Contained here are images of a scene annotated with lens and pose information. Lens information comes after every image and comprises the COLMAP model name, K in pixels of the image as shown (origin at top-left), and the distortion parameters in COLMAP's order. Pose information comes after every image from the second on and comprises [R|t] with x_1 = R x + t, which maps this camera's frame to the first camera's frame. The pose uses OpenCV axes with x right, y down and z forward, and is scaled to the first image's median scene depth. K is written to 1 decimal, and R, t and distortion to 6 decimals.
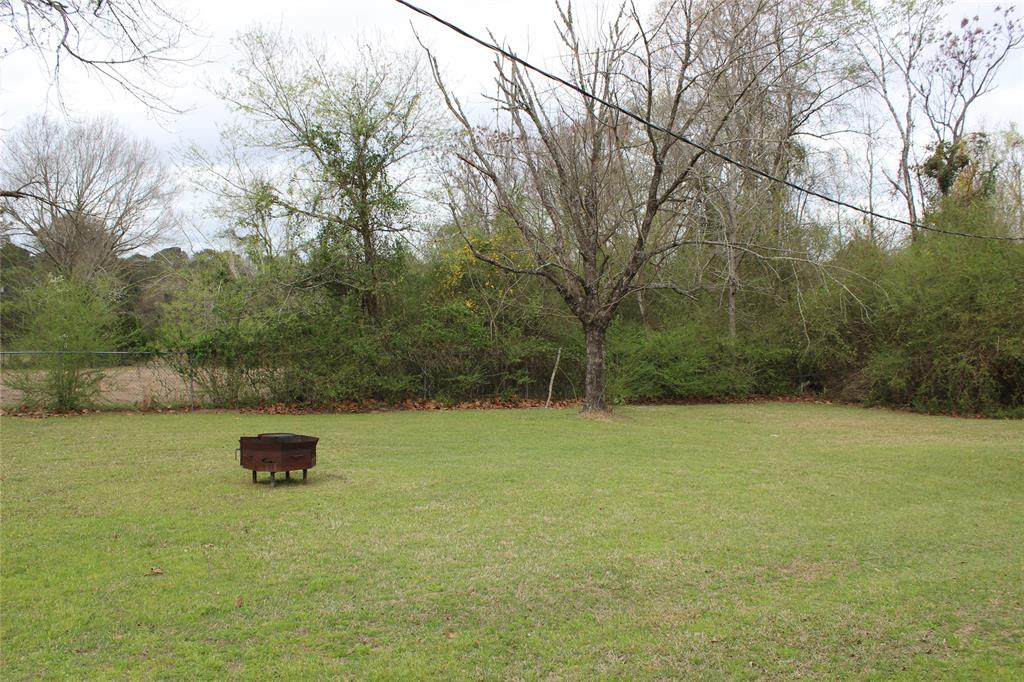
lens RADIAL K [[867.2, 0, 510.7], [0, 867.2, 343.2], [0, 0, 1]] dist [-0.114666, 0.060291]
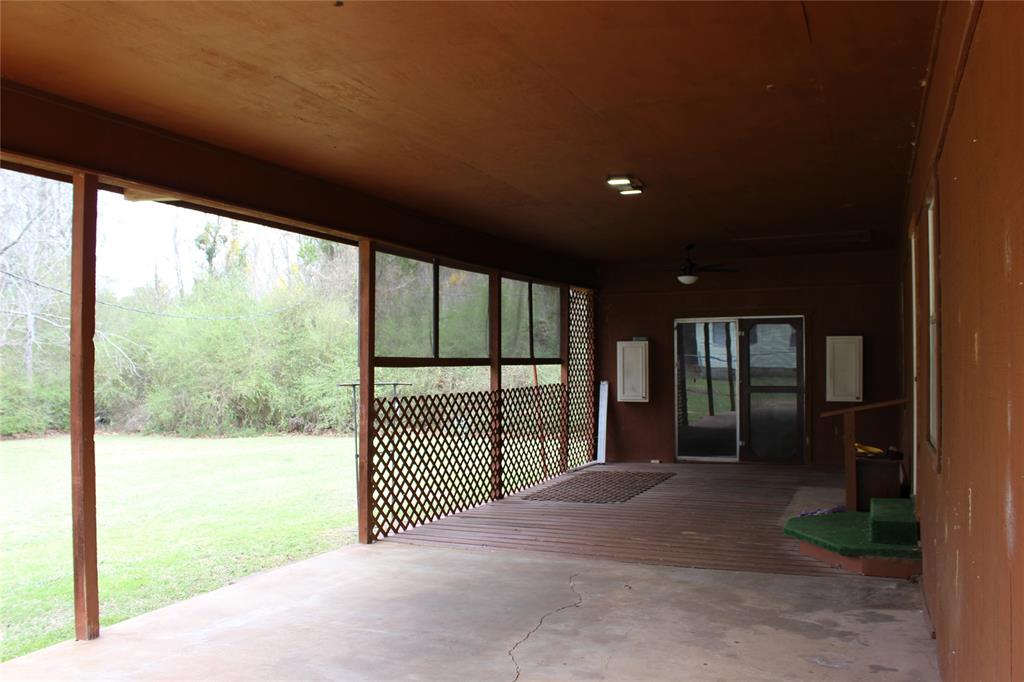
lens RADIAL K [[867.2, 0, 508.4], [0, 867.2, 347.5], [0, 0, 1]] dist [-0.114666, 0.060291]
pose [[0.715355, 0.002081, 0.698759, -0.080149], [0.019740, 0.999536, -0.023184, -0.015887], [-0.698483, 0.030378, 0.714982, -0.290411]]
